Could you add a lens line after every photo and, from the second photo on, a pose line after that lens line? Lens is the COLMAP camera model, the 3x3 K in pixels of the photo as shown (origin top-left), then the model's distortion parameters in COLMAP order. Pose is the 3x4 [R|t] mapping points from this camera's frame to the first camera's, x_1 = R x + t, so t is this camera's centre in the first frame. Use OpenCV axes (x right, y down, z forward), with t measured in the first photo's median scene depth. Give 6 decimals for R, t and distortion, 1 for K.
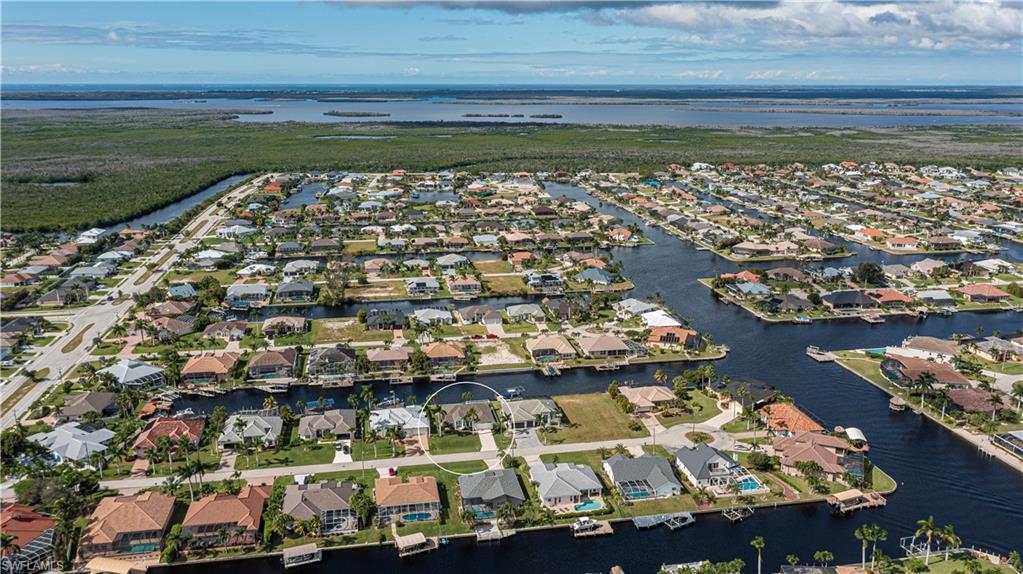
lens RADIAL K [[806.3, 0, 511.5], [0, 806.3, 287.0], [0, 0, 1]] dist [0.001035, 0.001020]
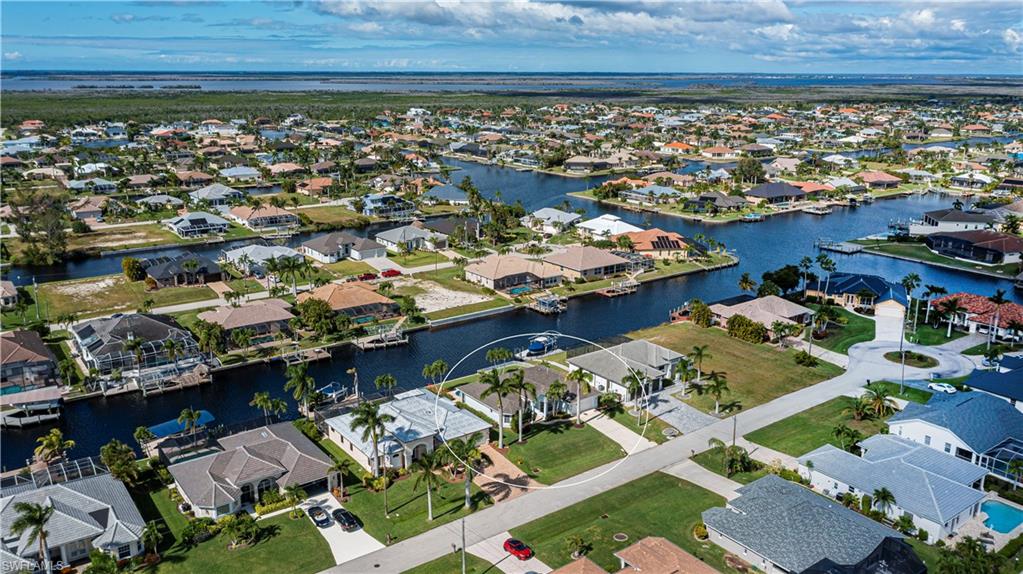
lens RADIAL K [[806.3, 0, 511.5], [0, 806.3, 287.0], [0, 0, 1]] dist [0.001035, 0.001020]
pose [[0.899306, -0.110932, 0.423016, -0.213756], [0.105530, 0.993755, 0.036253, 0.064100], [-0.424396, 0.012038, 0.905397, 0.461876]]
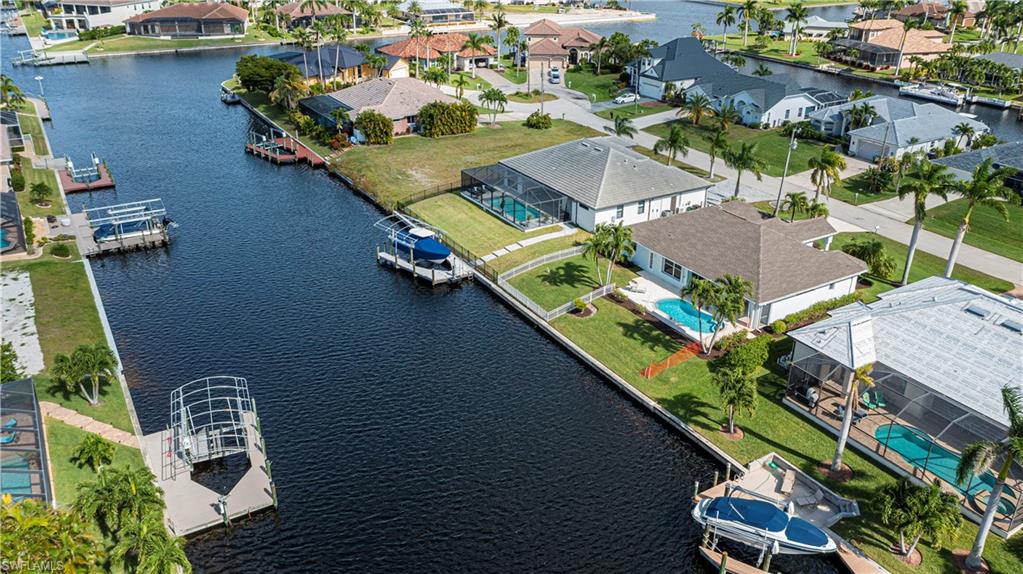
lens RADIAL K [[806.3, 0, 511.5], [0, 806.3, 287.0], [0, 0, 1]] dist [0.001035, 0.001020]
pose [[-0.355149, -0.399831, 0.844988, -0.208580], [0.221235, 0.842286, 0.491538, 0.020169], [-0.908253, 0.361510, -0.210680, 0.916687]]
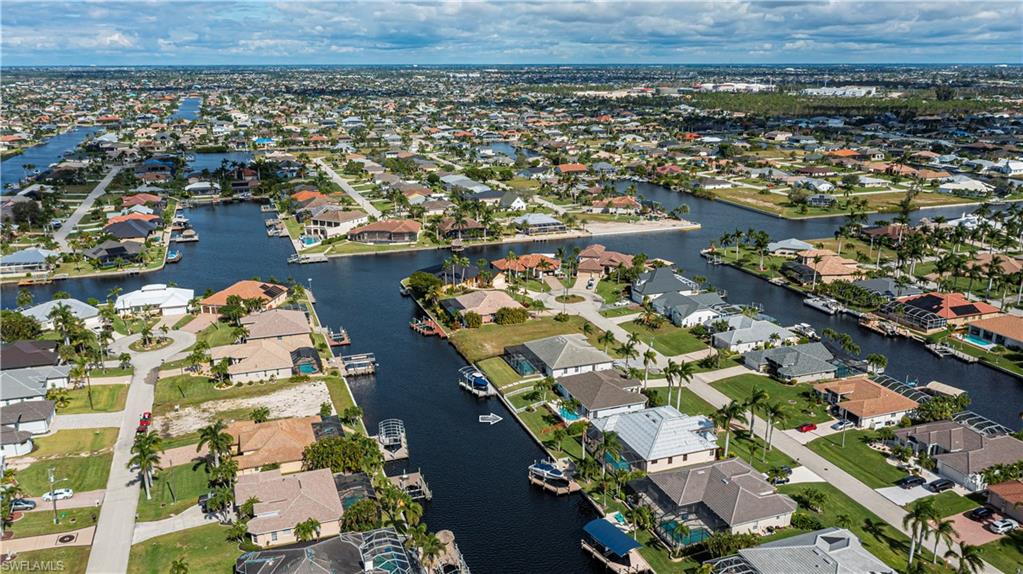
lens RADIAL K [[806.3, 0, 511.5], [0, 806.3, 287.0], [0, 0, 1]] dist [0.001035, 0.001020]
pose [[-0.166993, -0.263558, 0.950079, -0.504333], [0.247028, 0.921691, 0.299102, -0.097465], [-0.954511, 0.284644, -0.088810, 0.895618]]
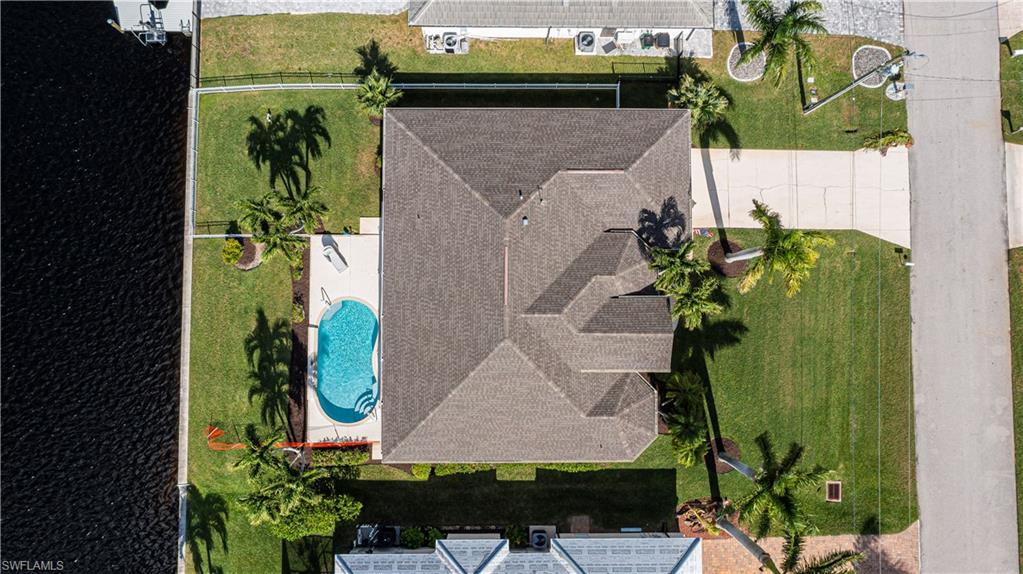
lens RADIAL K [[806.3, 0, 511.5], [0, 806.3, 287.0], [0, 0, 1]] dist [0.001035, 0.001020]
pose [[0.179015, -0.981310, 0.070600, -0.057235], [0.216224, 0.109246, 0.970213, 0.008648], [-0.959792, -0.158417, 0.231740, 0.787549]]
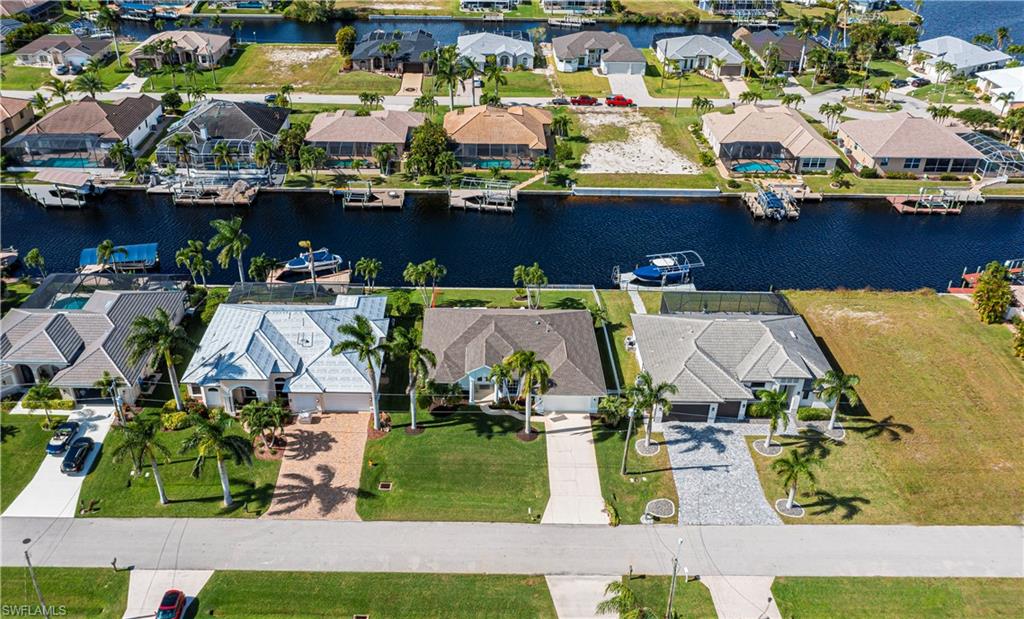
lens RADIAL K [[866.4, 0, 475.8], [0, 866.4, 308.6], [0, 0, 1]] dist [-0.005287, 0.007688]
pose [[0.982041, 0.104041, -0.157386, -0.016583], [-0.055013, 0.955863, 0.288615, 0.040737], [0.180467, -0.274774, 0.944421, 0.561823]]
